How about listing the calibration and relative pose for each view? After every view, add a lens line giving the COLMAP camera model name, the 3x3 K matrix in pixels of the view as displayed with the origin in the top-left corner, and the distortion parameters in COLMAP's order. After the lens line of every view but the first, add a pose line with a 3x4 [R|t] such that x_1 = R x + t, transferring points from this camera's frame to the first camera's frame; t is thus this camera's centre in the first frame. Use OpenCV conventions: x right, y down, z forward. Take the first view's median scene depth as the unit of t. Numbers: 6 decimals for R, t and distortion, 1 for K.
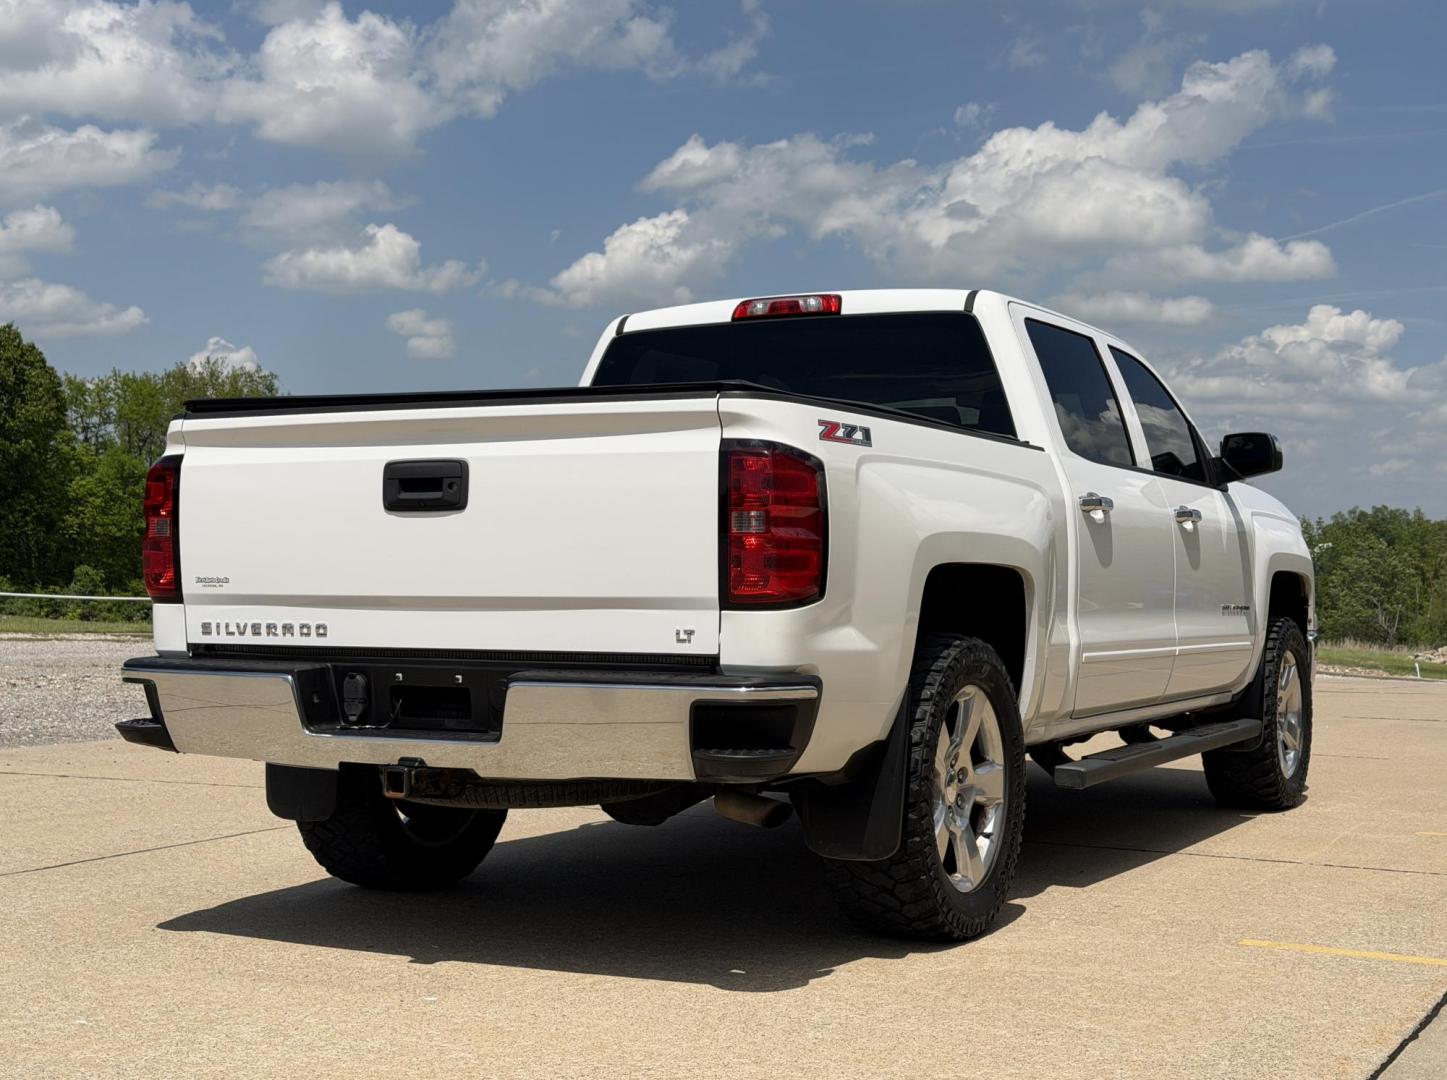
lens RADIAL K [[1969.0, 0, 737.4], [0, 1969.0, 548.5], [0, 0, 1]] dist [0.167979, 0.000000]
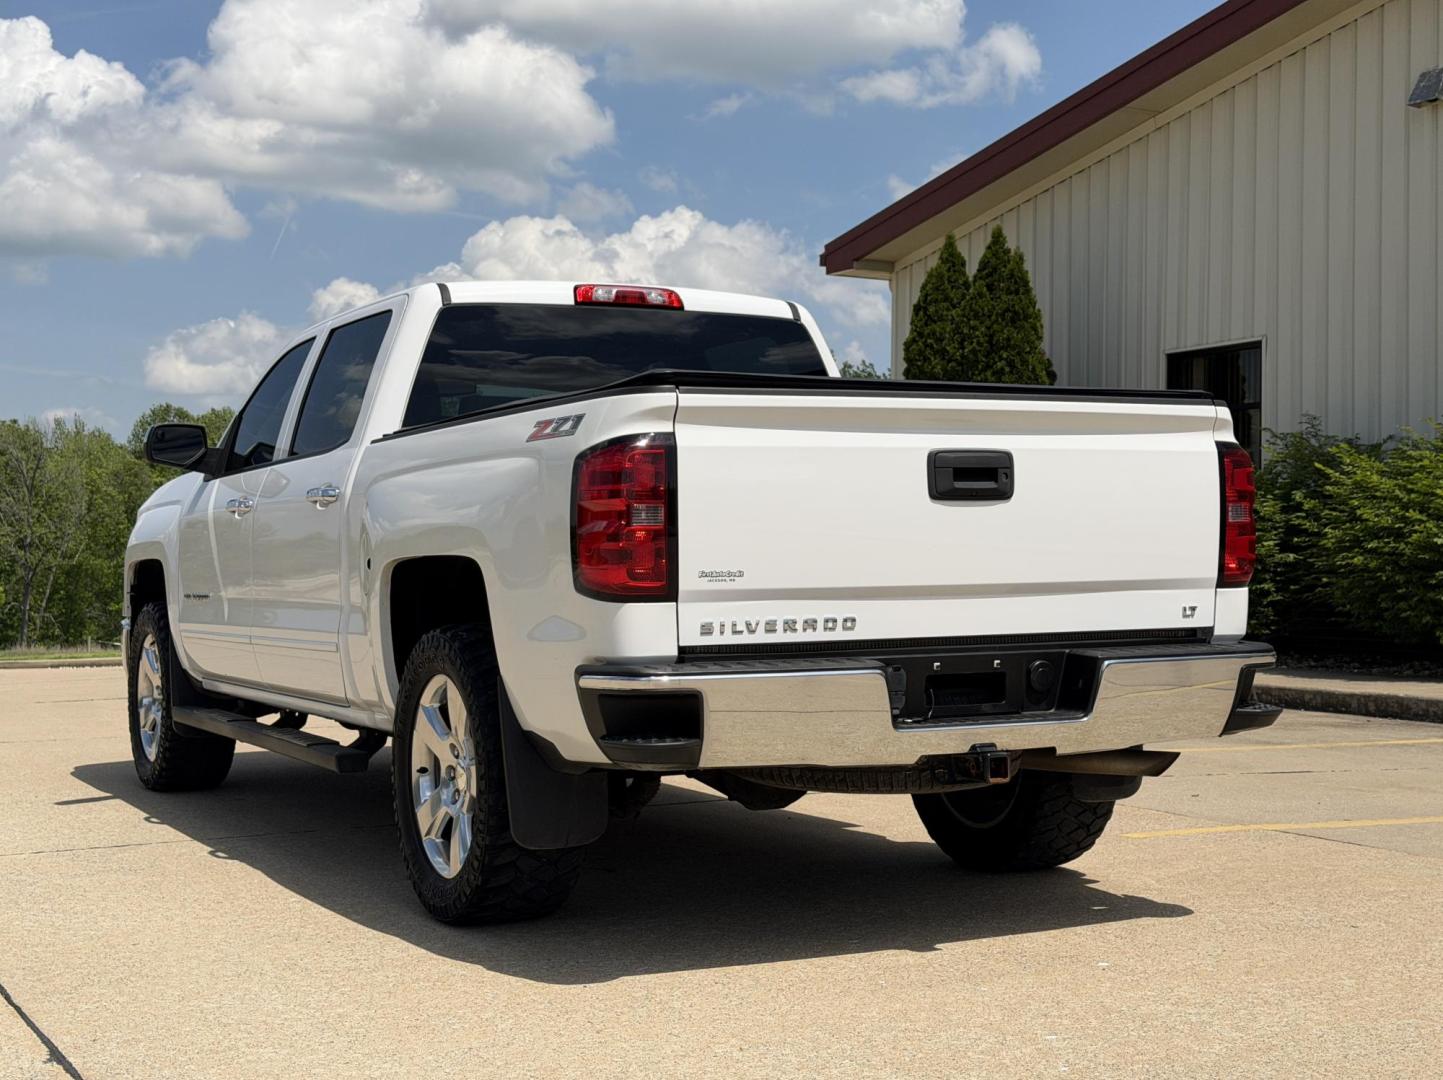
lens RADIAL K [[1963.5, 0, 738.0], [0, 1963.5, 544.8], [0, 0, 1]] dist [0.167979, 0.000000]
pose [[0.568163, -0.008578, 0.822871, -1.013682], [0.003813, 0.999962, 0.007791, -0.004252], [-0.822907, -0.001289, 0.568174, 0.504105]]
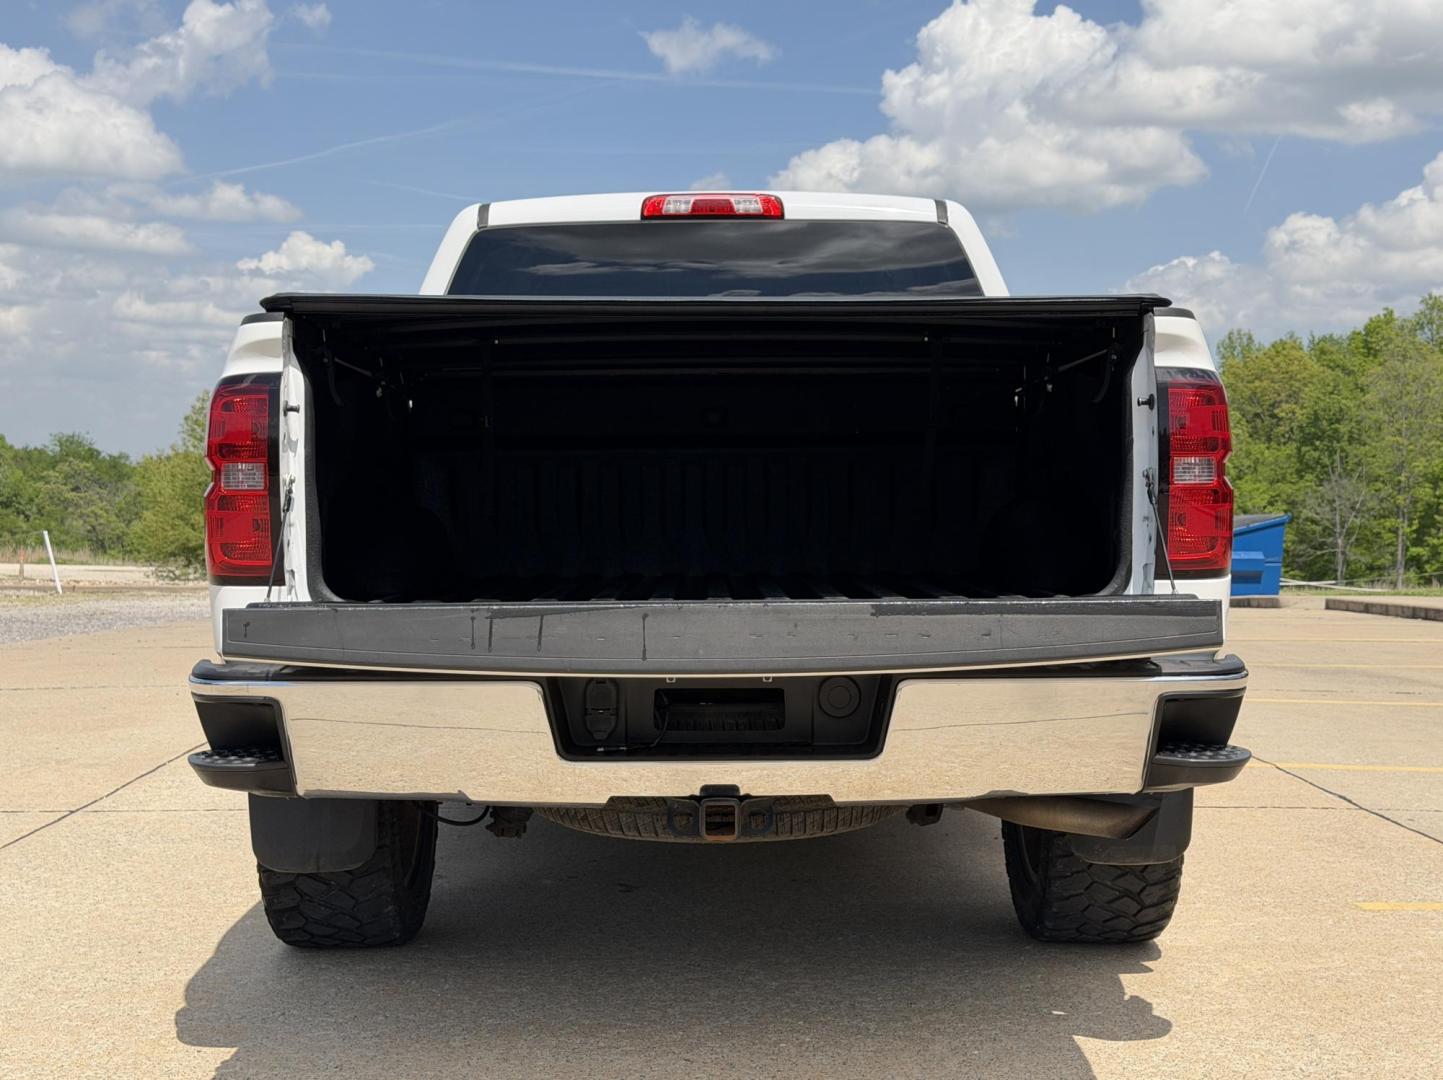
lens RADIAL K [[1963.5, 0, 727.5], [0, 1963.5, 545.2], [0, 0, 1]] dist [0.167979, 0.000000]
pose [[0.881668, -0.022803, 0.471318, -0.486405], [0.005132, 0.999236, 0.038745, -0.013586], [-0.471842, -0.031741, 0.881112, 0.327284]]
